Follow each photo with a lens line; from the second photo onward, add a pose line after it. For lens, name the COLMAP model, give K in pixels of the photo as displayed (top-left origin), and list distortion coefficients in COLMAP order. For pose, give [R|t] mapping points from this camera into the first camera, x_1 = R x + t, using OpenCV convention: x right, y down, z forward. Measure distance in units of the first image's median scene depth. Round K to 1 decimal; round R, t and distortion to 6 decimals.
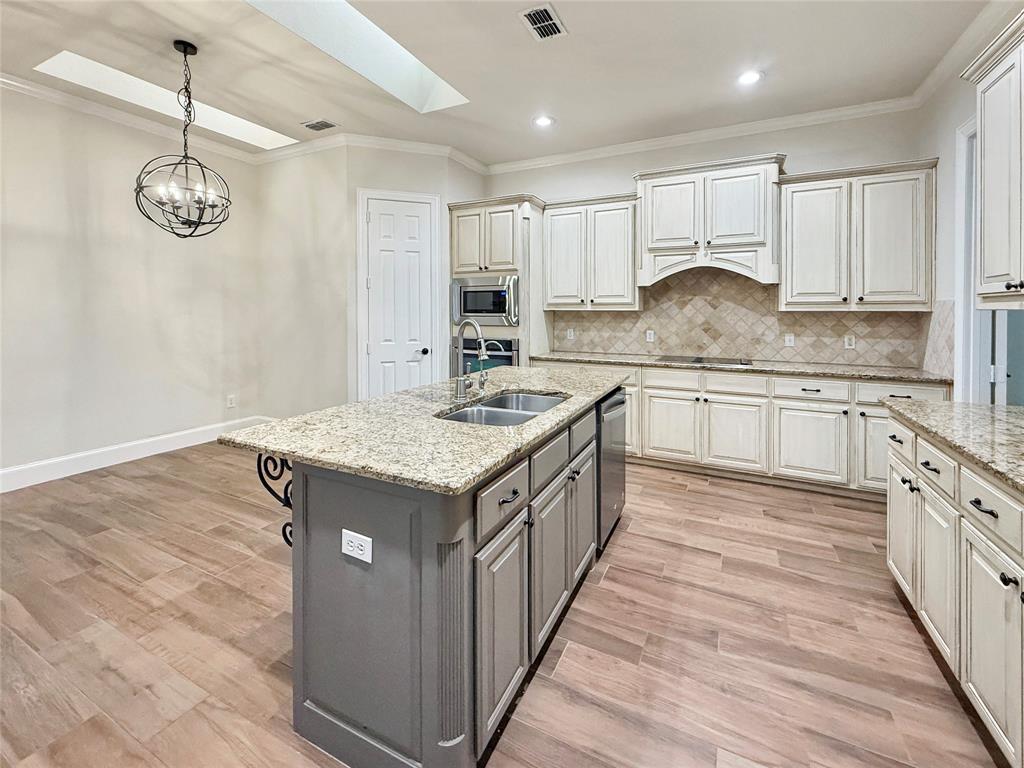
lens RADIAL K [[433.2, 0, 506.3], [0, 433.2, 313.1], [0, 0, 1]] dist [0.004160, 0.000300]
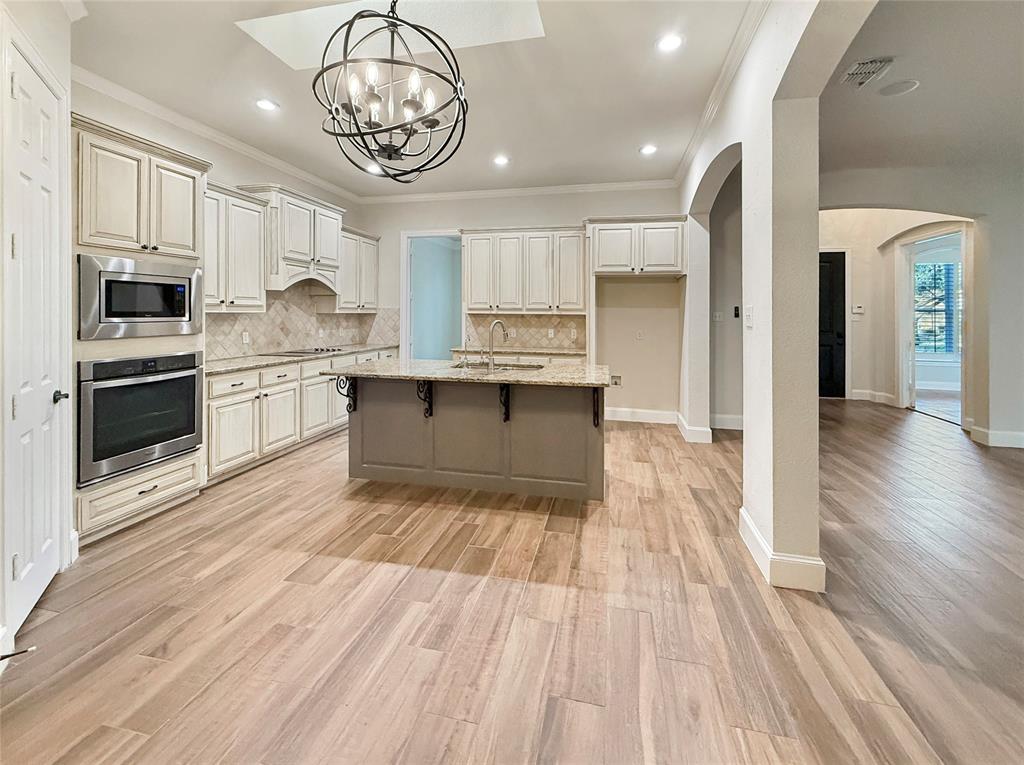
lens RADIAL K [[433.2, 0, 516.9], [0, 433.2, 308.6], [0, 0, 1]] dist [0.004160, 0.000300]
pose [[-0.241368, 0.006305, 0.970413, -0.895031], [0.001961, 0.999980, -0.006009, -0.008599], [-0.970432, 0.000452, -0.241376, 0.690364]]
